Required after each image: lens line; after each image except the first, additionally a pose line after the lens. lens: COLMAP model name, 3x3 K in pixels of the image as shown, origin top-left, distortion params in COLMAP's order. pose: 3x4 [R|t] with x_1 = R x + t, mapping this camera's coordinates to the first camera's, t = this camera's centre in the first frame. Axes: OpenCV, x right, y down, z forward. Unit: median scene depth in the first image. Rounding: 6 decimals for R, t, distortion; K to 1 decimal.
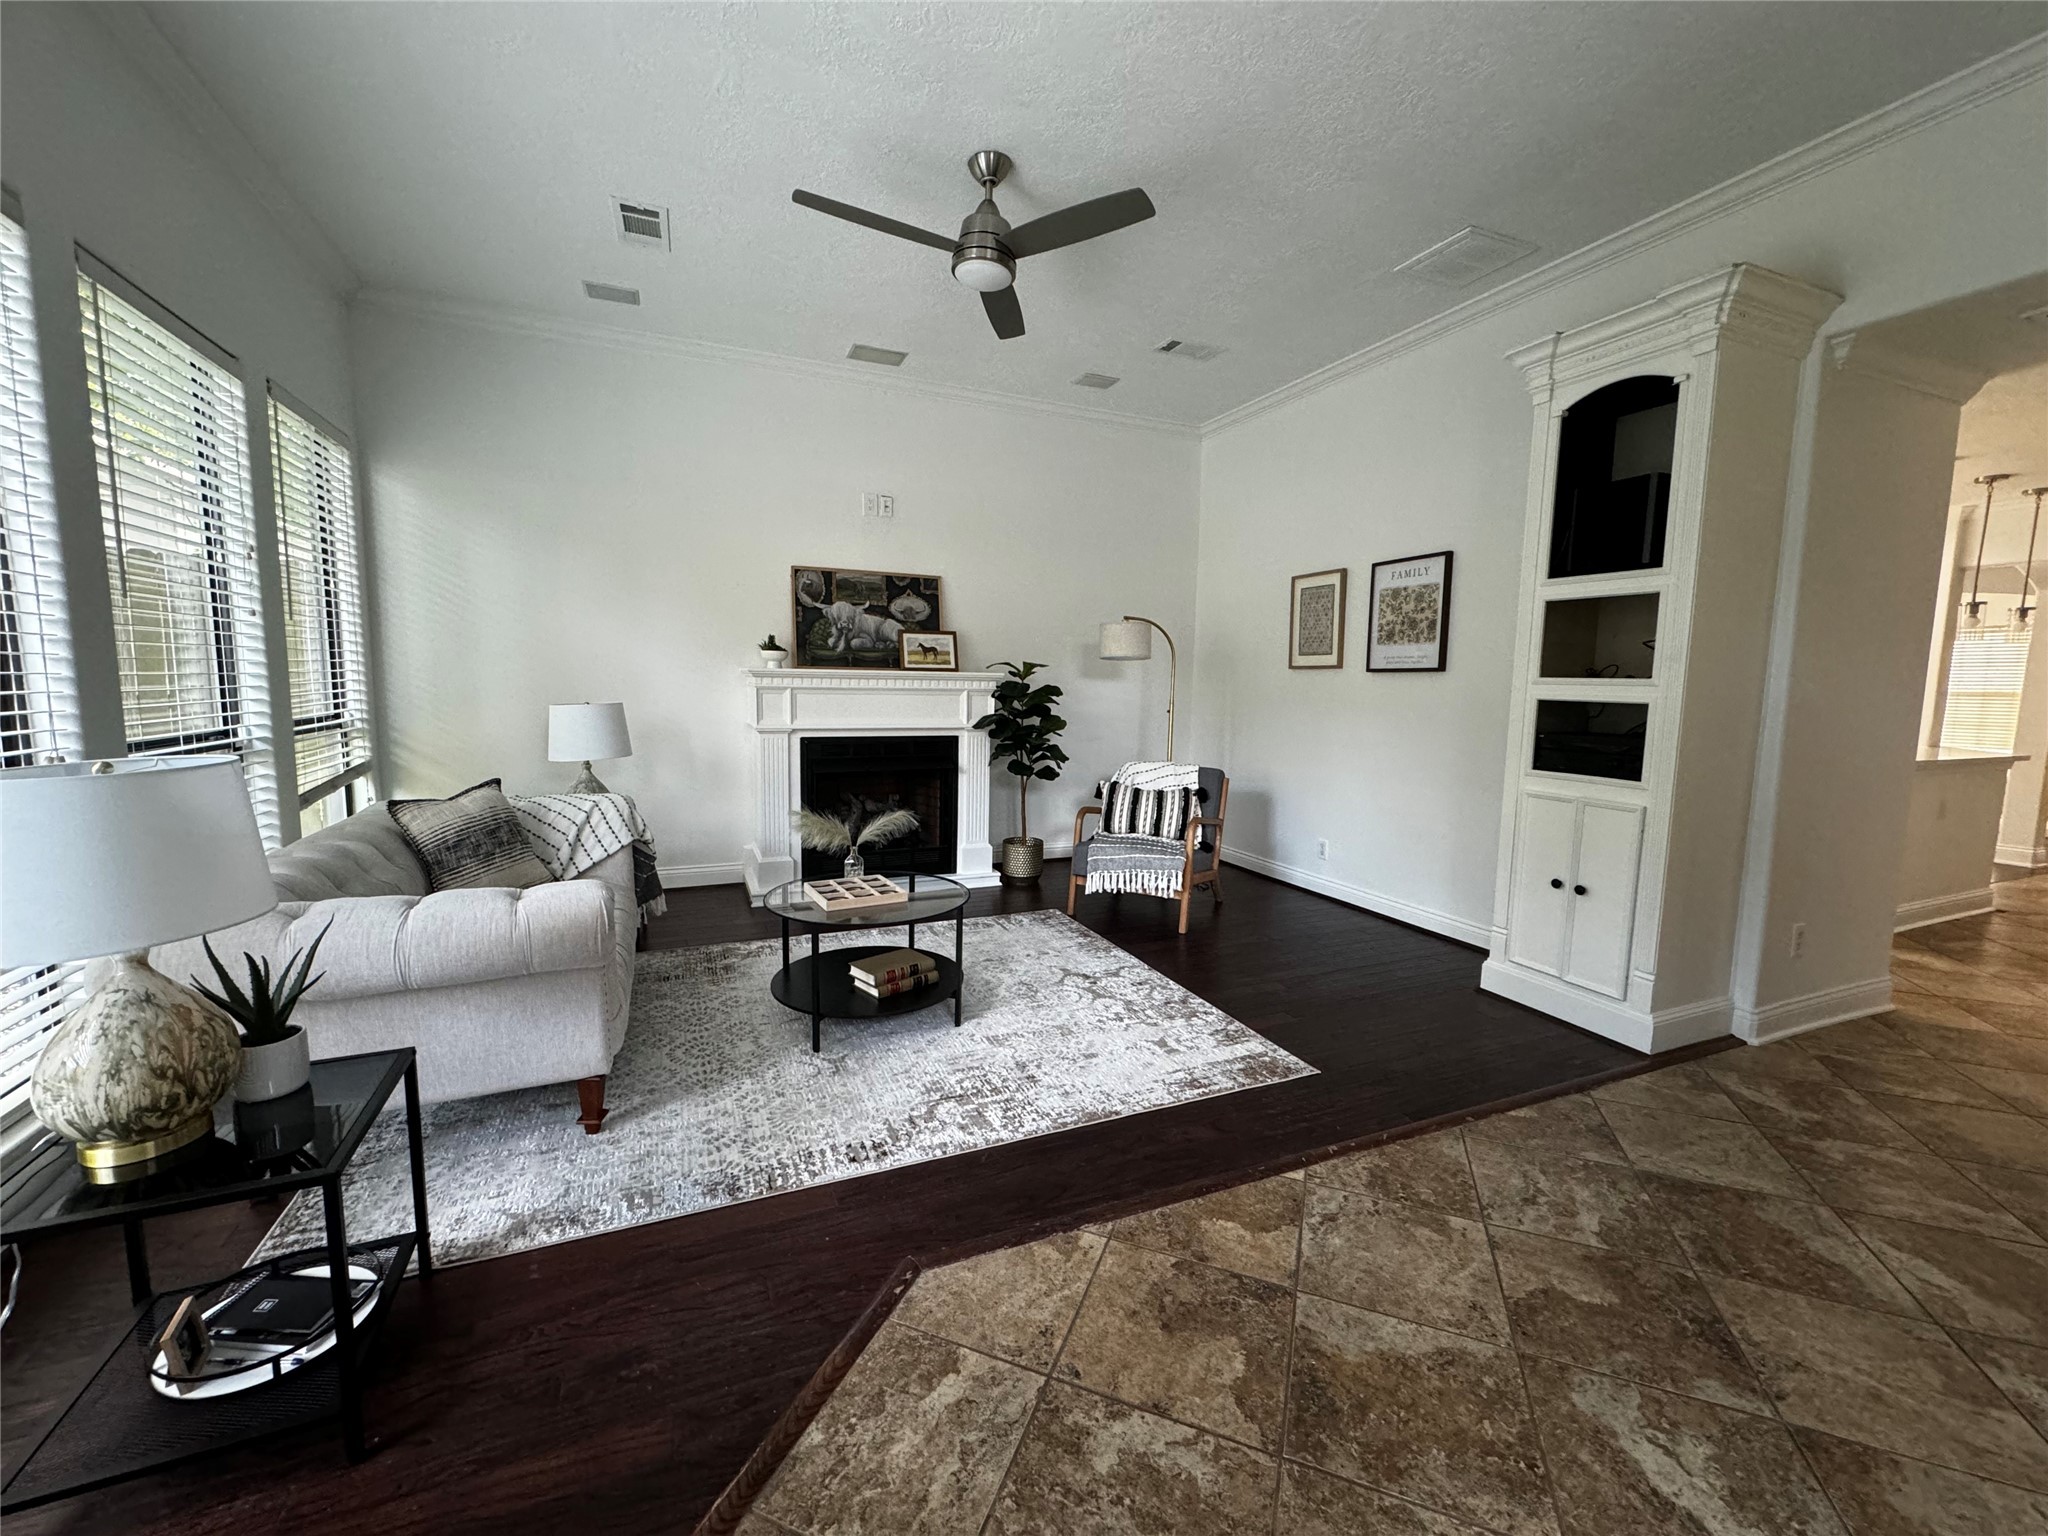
lens RADIAL K [[816.2, 0, 1021.8], [0, 816.2, 768.3], [0, 0, 1]] dist [-0.001677, 0.000777]
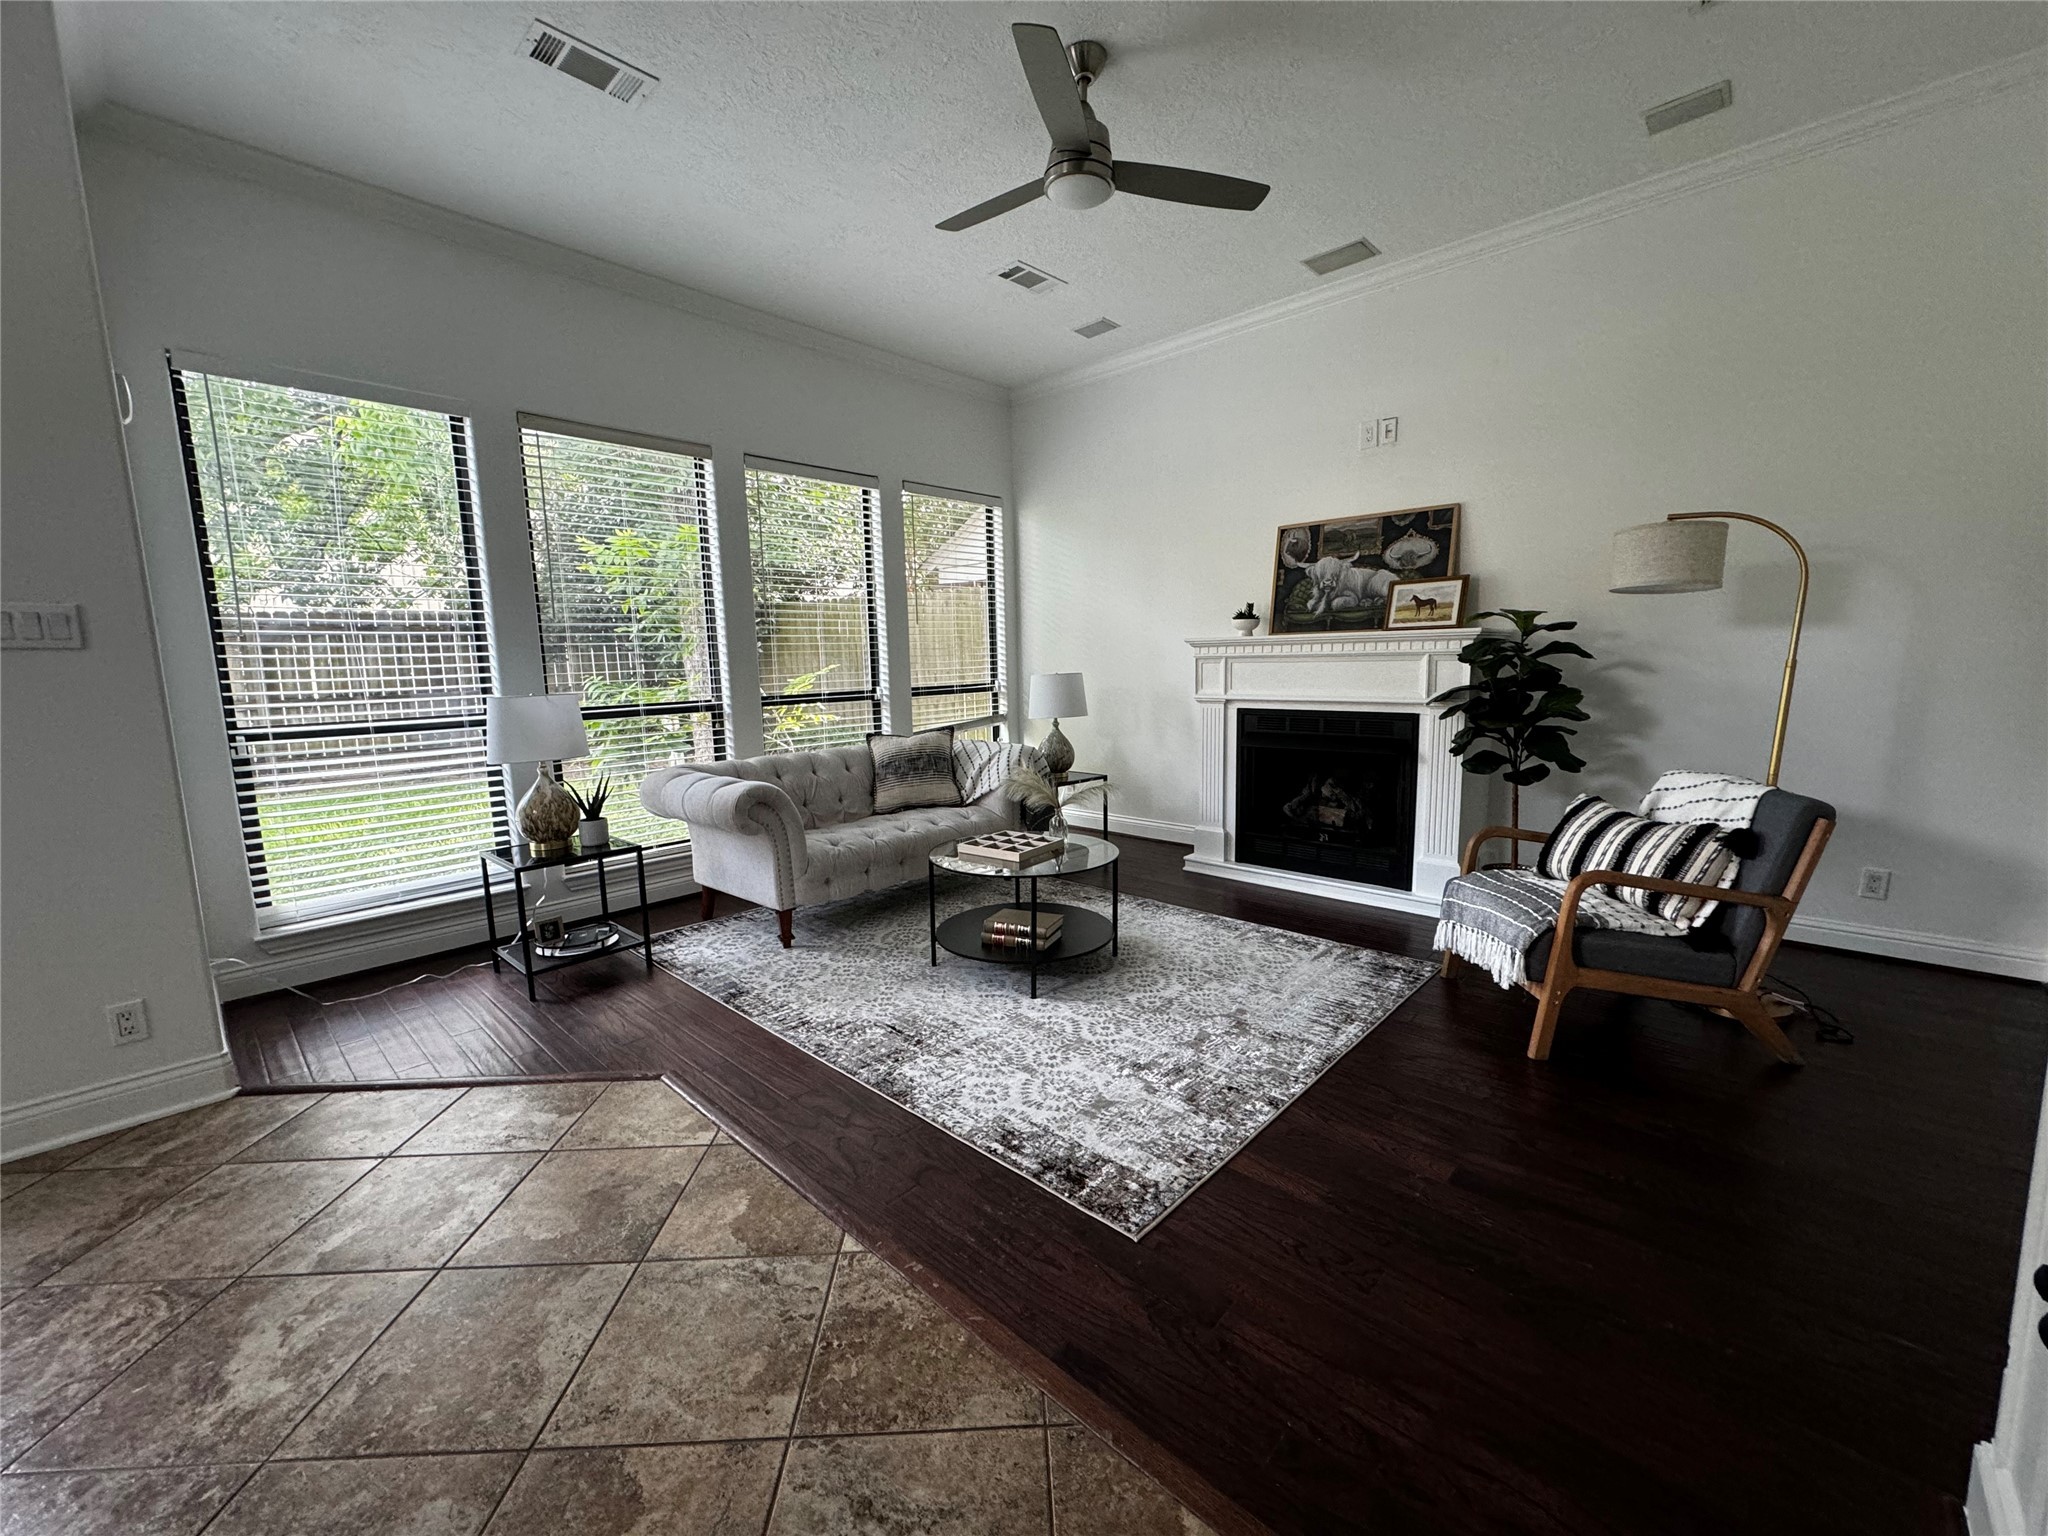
lens RADIAL K [[816.2, 0, 1021.8], [0, 816.2, 769.8], [0, 0, 1]] dist [-0.001677, 0.000777]
pose [[0.395231, 0.097534, -0.913389, 0.492210], [-0.071712, 0.994588, 0.075175, -0.019077], [0.915778, 0.035790, 0.400086, 0.366201]]
